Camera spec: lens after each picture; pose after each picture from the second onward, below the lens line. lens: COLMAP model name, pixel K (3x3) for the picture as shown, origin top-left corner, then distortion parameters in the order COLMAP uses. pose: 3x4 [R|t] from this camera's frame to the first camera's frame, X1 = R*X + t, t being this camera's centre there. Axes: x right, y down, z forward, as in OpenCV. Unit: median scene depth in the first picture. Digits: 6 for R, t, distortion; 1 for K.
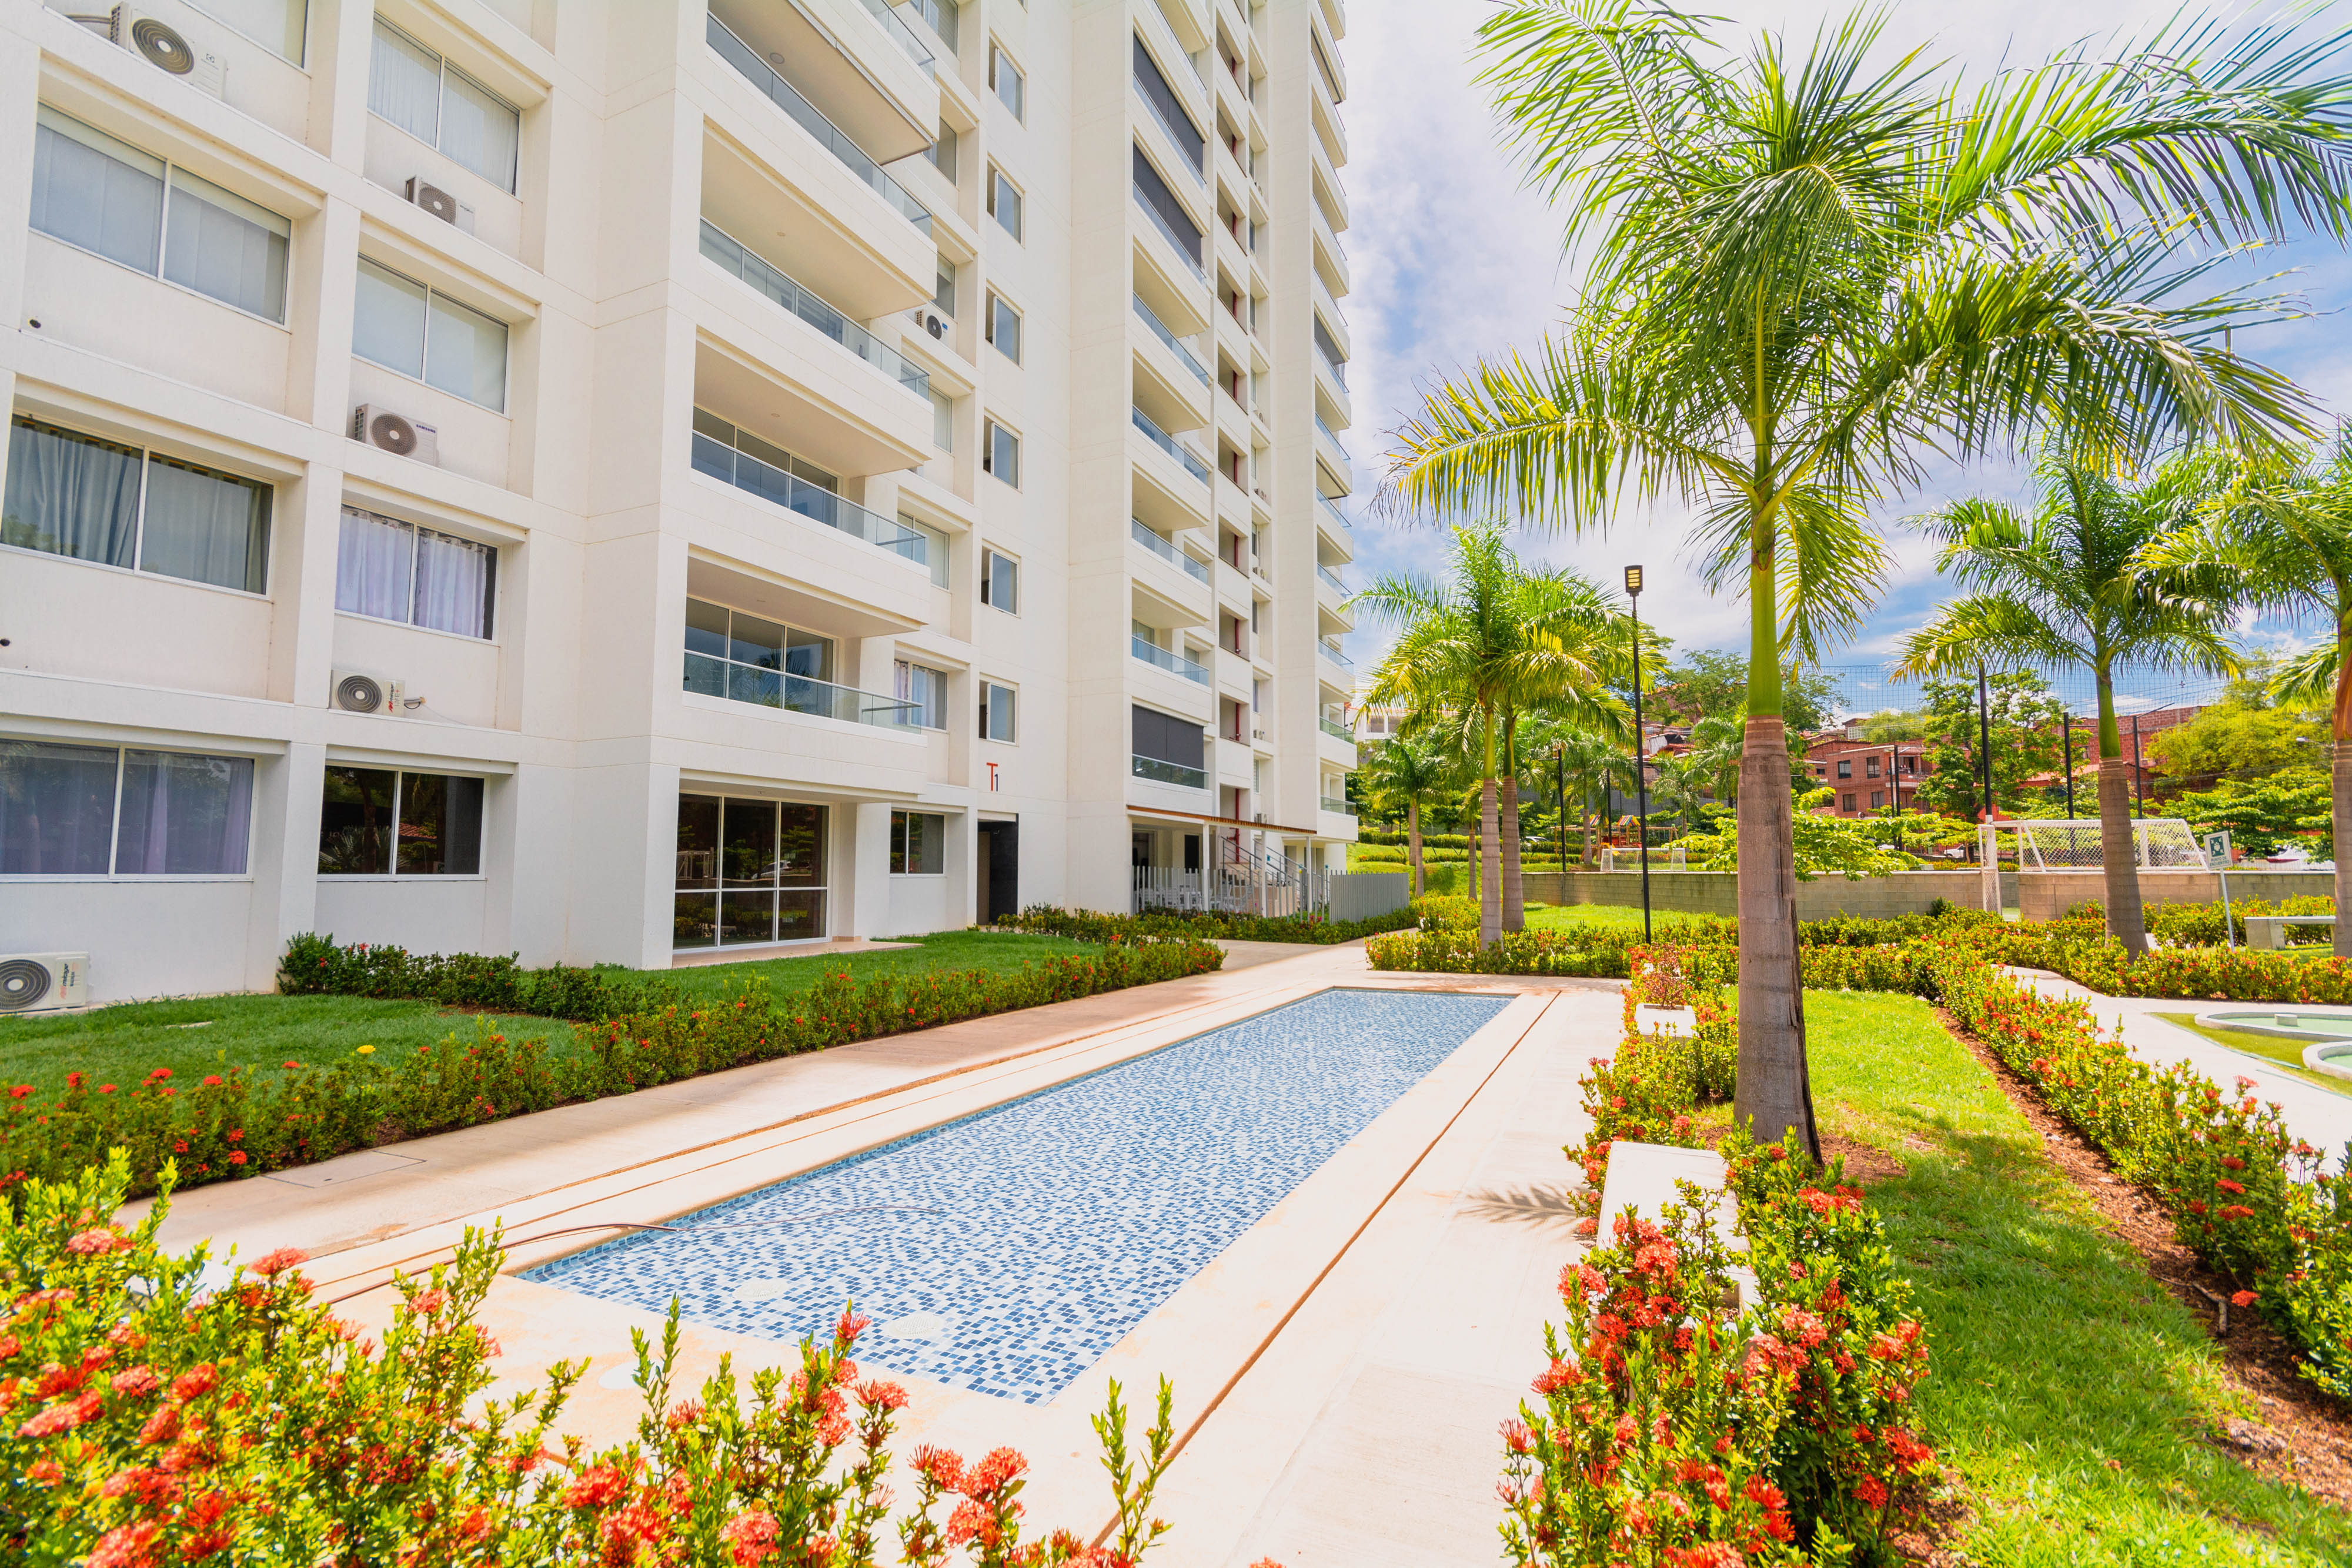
lens RADIAL K [[1035.7, 0, 1181.9], [0, 1035.7, 789.2], [0, 0, 1]] dist [0.004621, 0.001915]
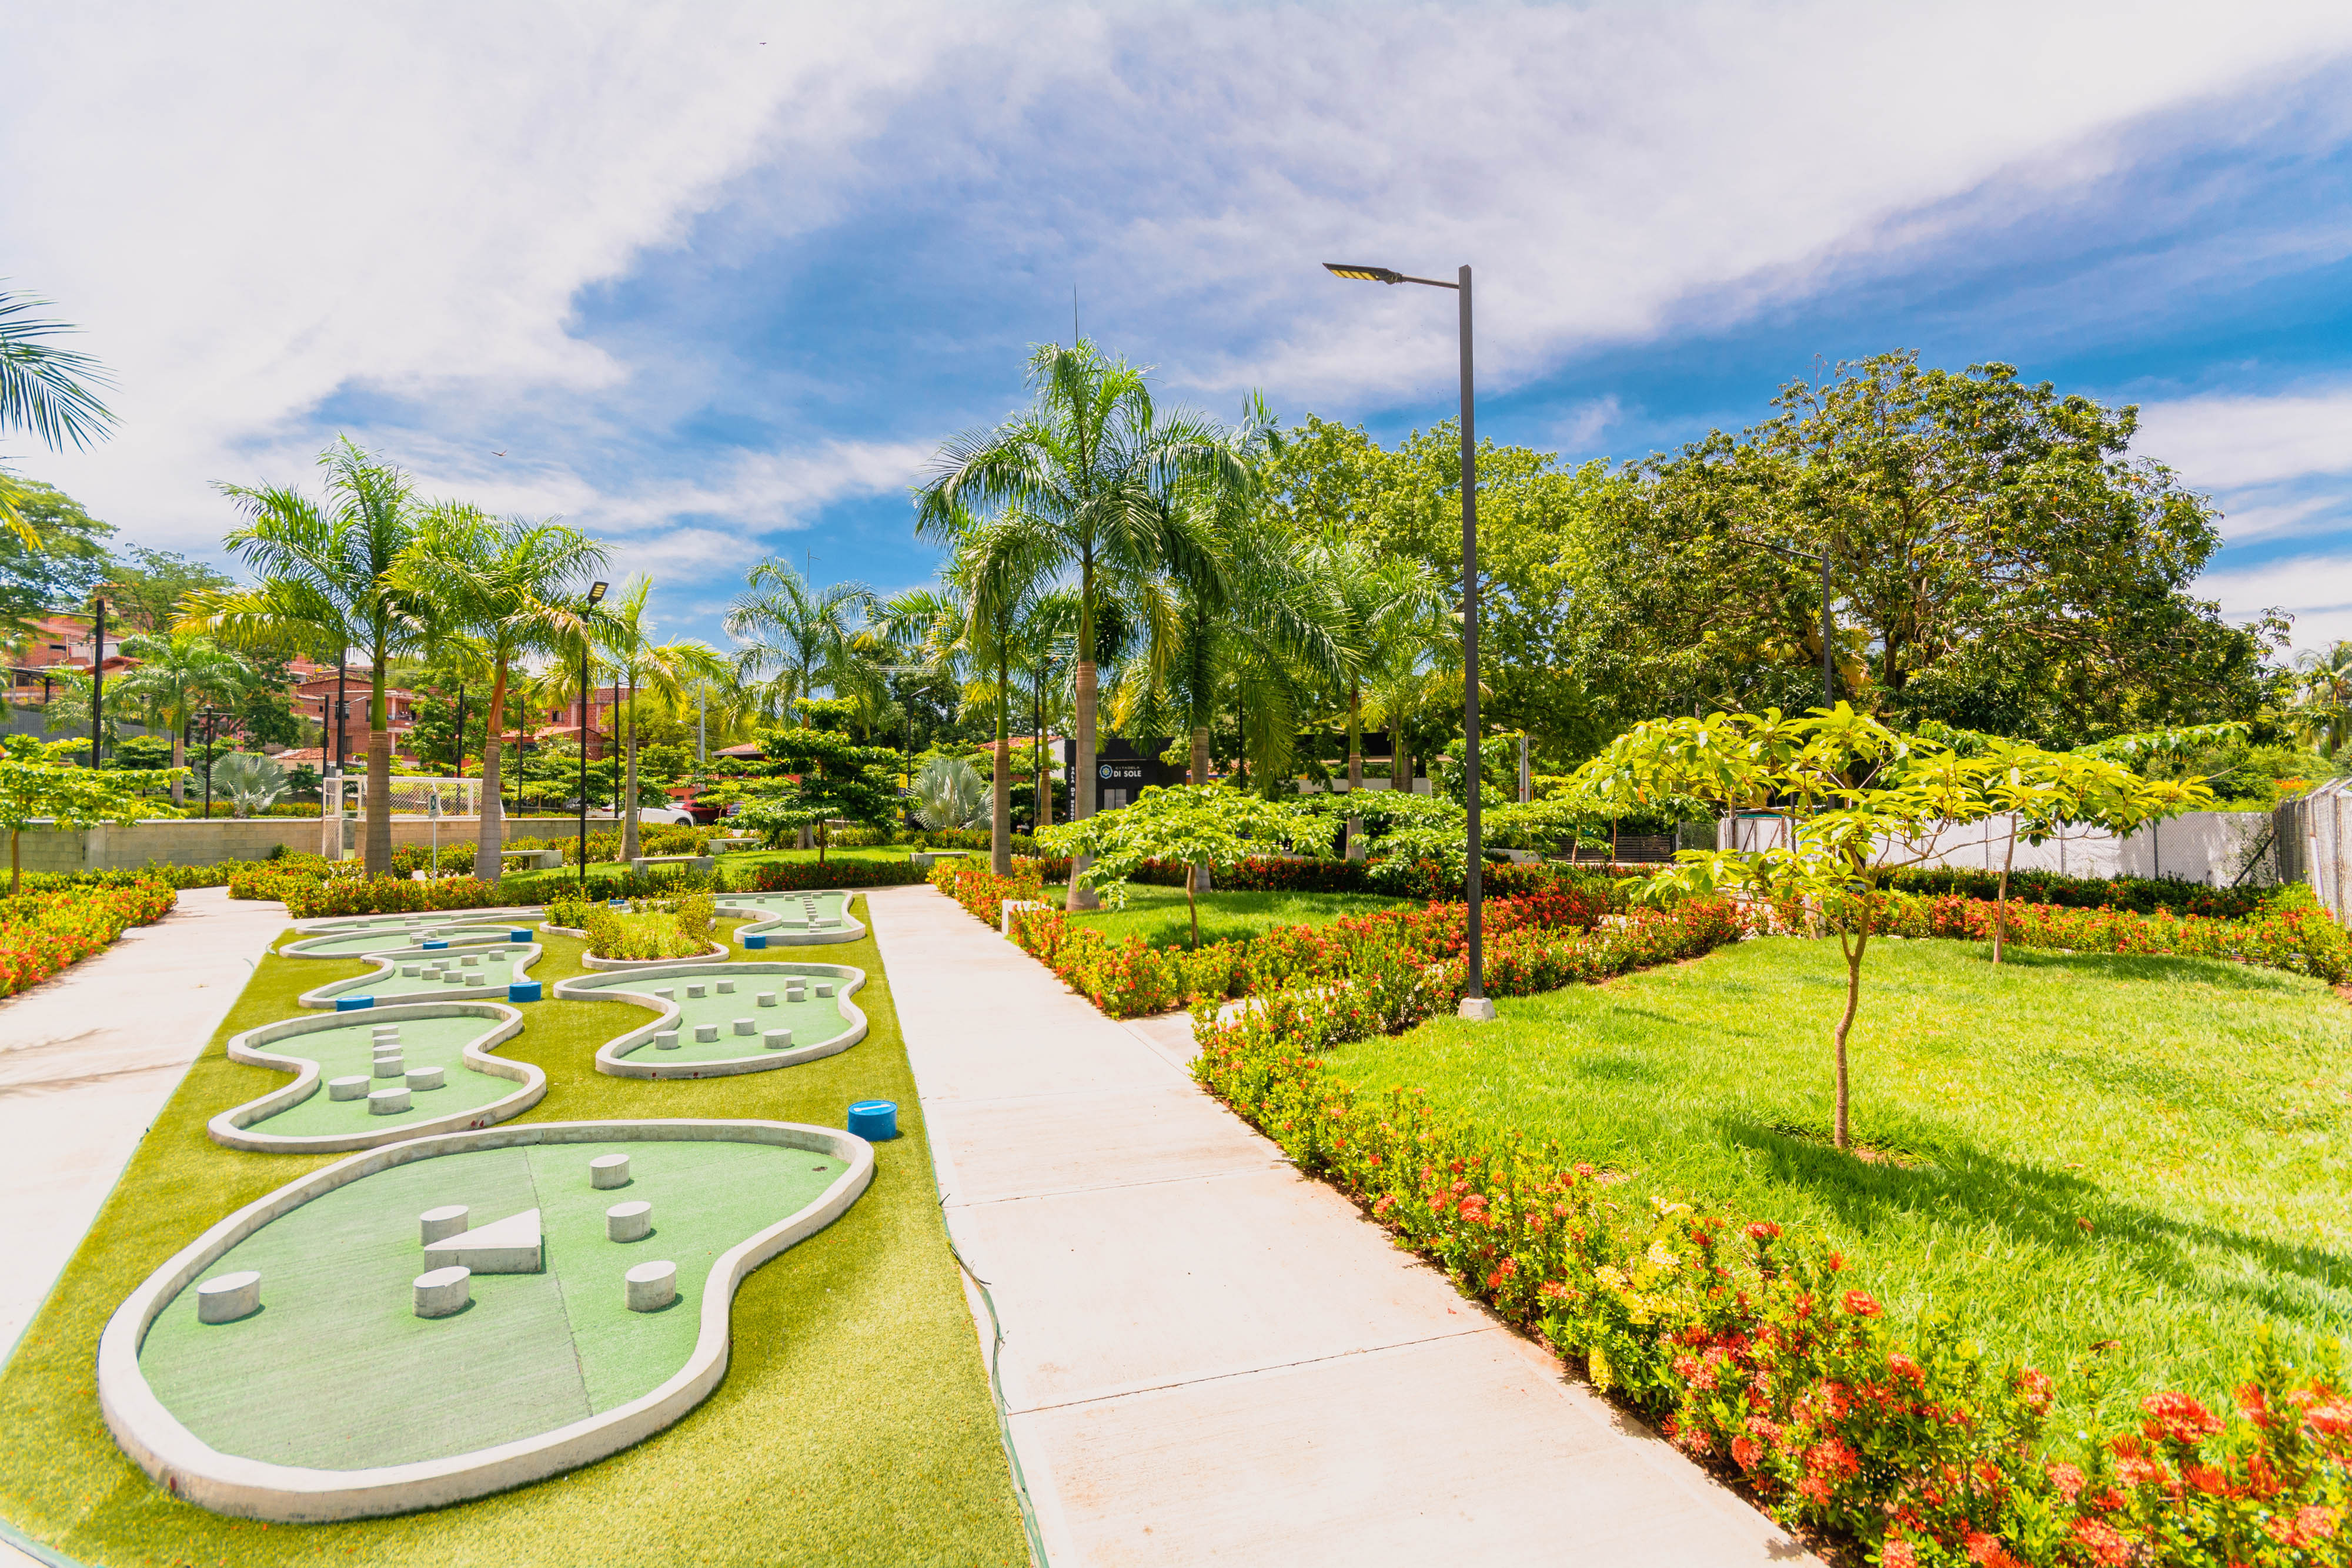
lens RADIAL K [[1032.1, 0, 1178.9], [0, 1032.1, 783.3], [0, 0, 1]] dist [0.000654, -0.000267]
pose [[0.339127, 0.030862, 0.940234, 0.042244], [-0.075883, 0.997102, -0.005359, -0.030155], [-0.937675, -0.069530, 0.340486, -0.309732]]
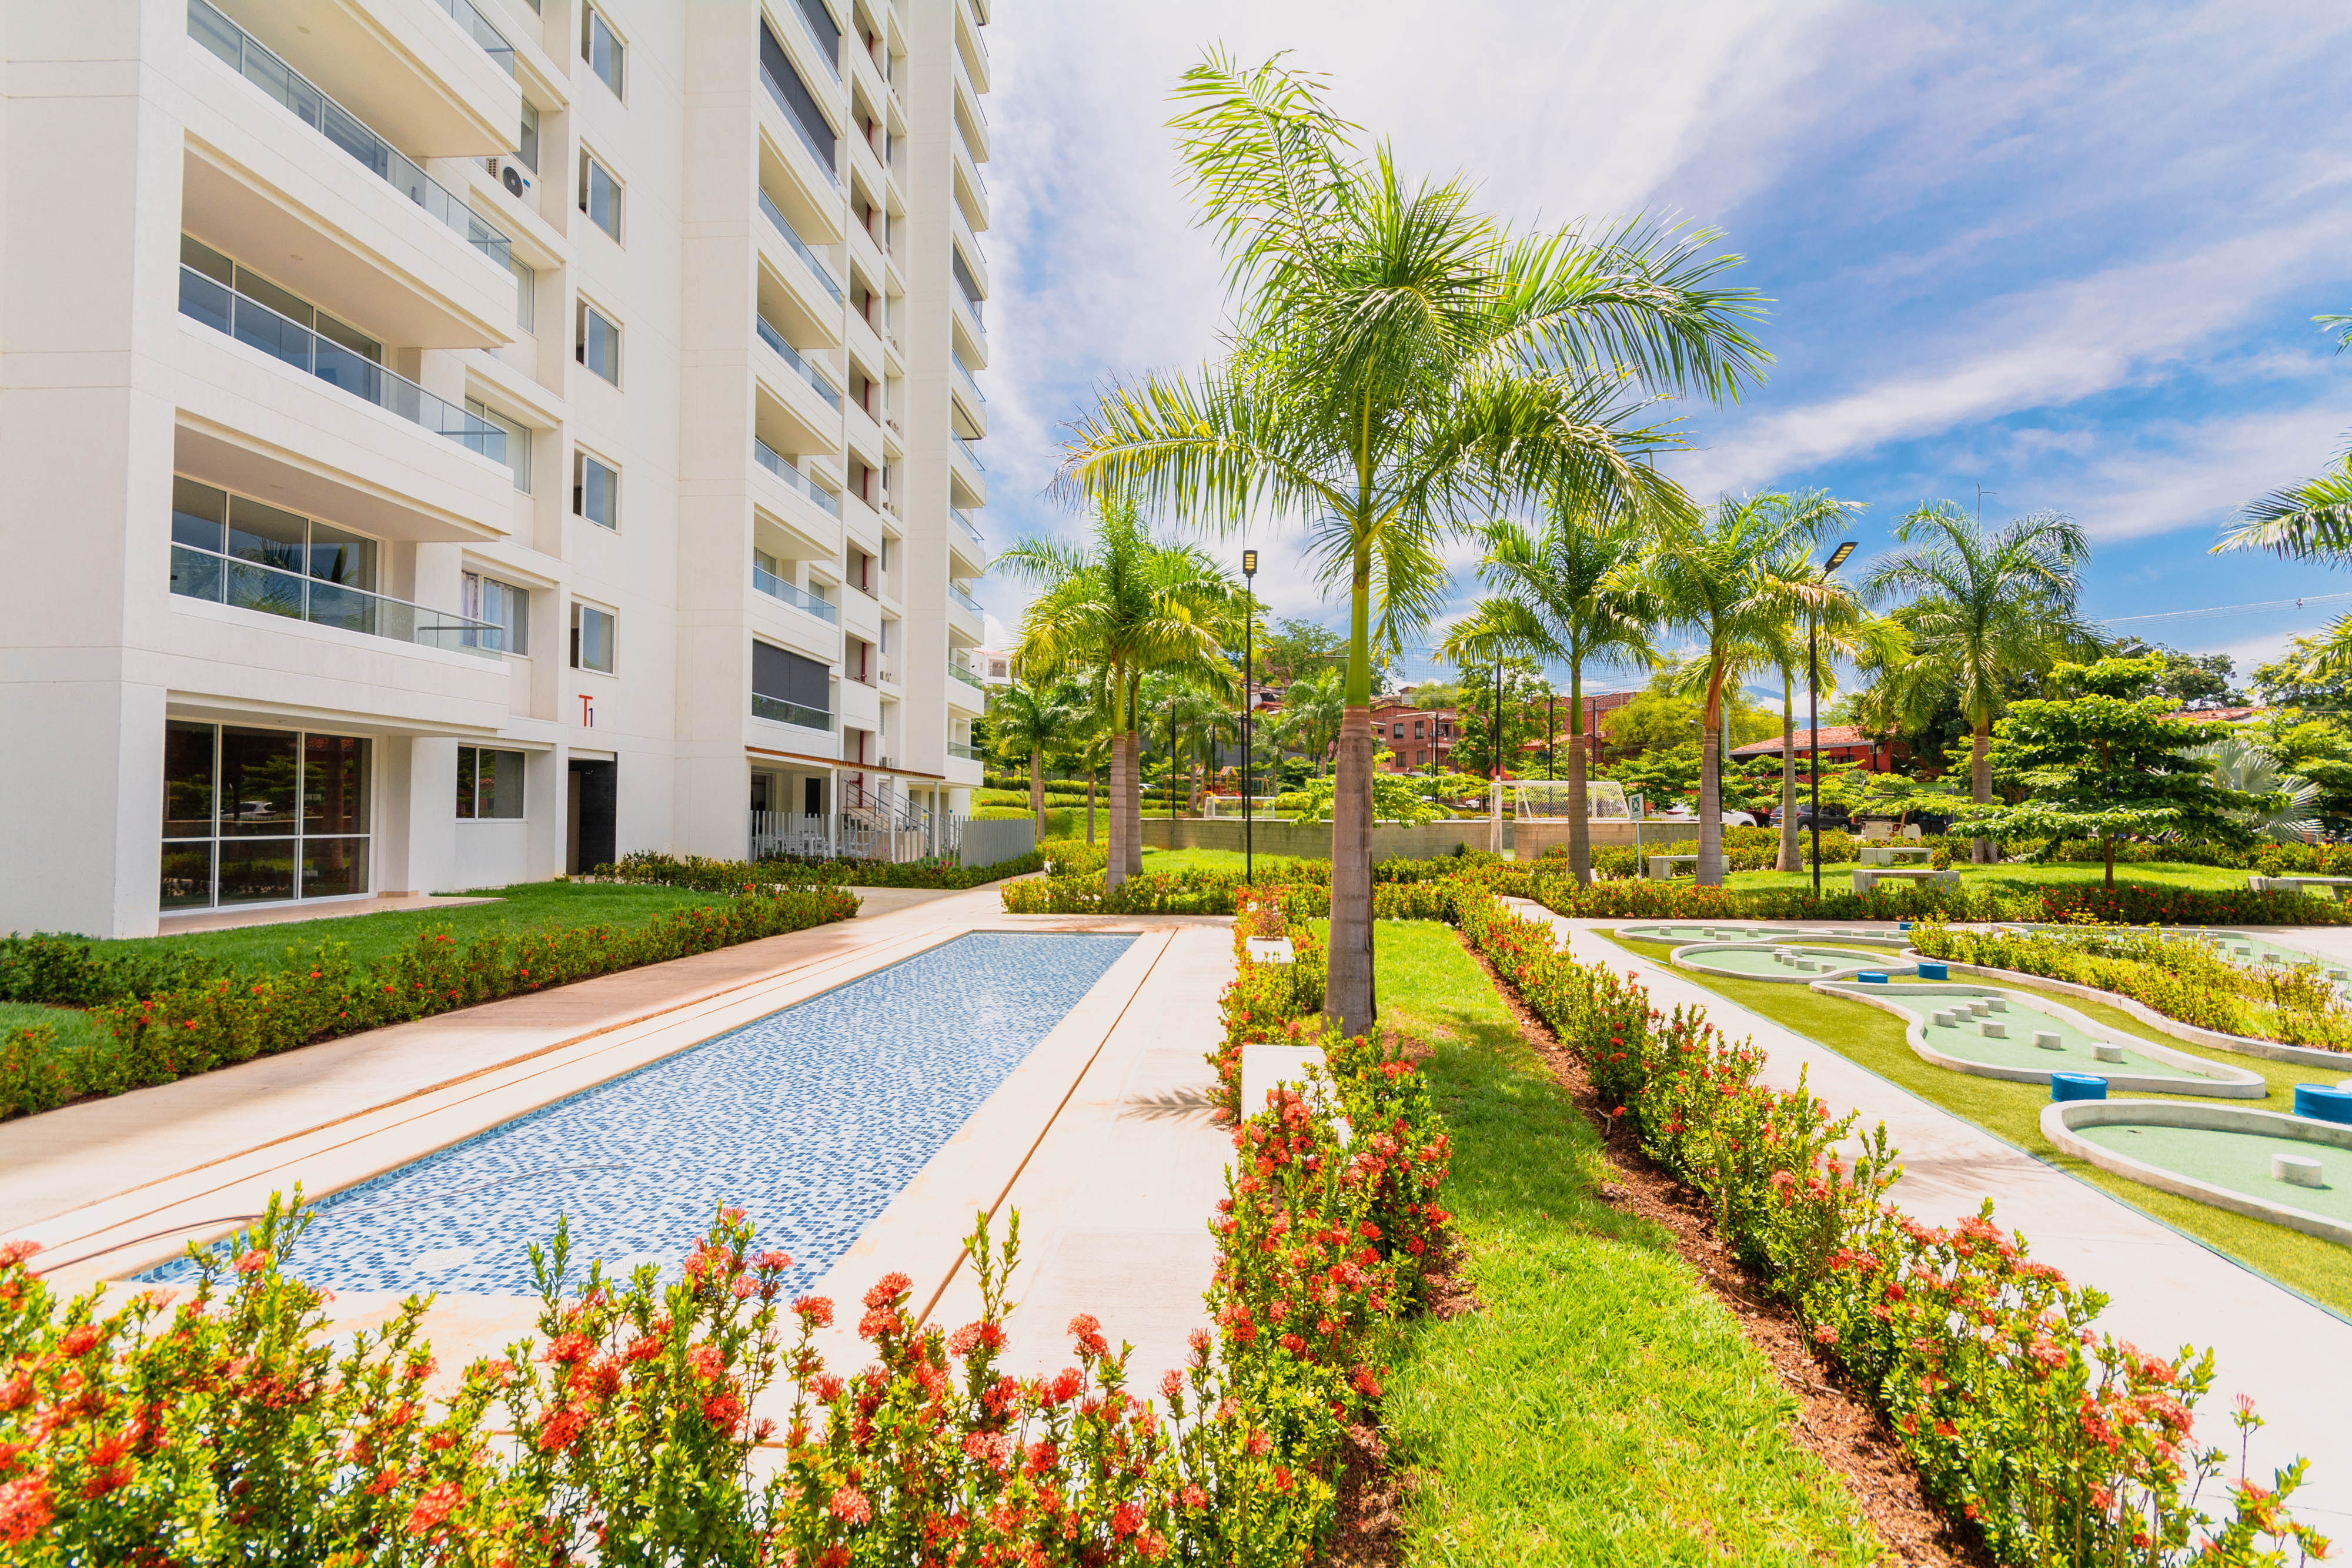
lens RADIAL K [[1035.7, 0, 1181.9], [0, 1035.7, 789.2], [0, 0, 1]] dist [0.004621, 0.001915]
pose [[0.934012, 0.015741, 0.356895, -0.025016], [-0.035255, 0.998213, 0.048238, -0.007039], [-0.355498, -0.057637, 0.932898, -0.030689]]
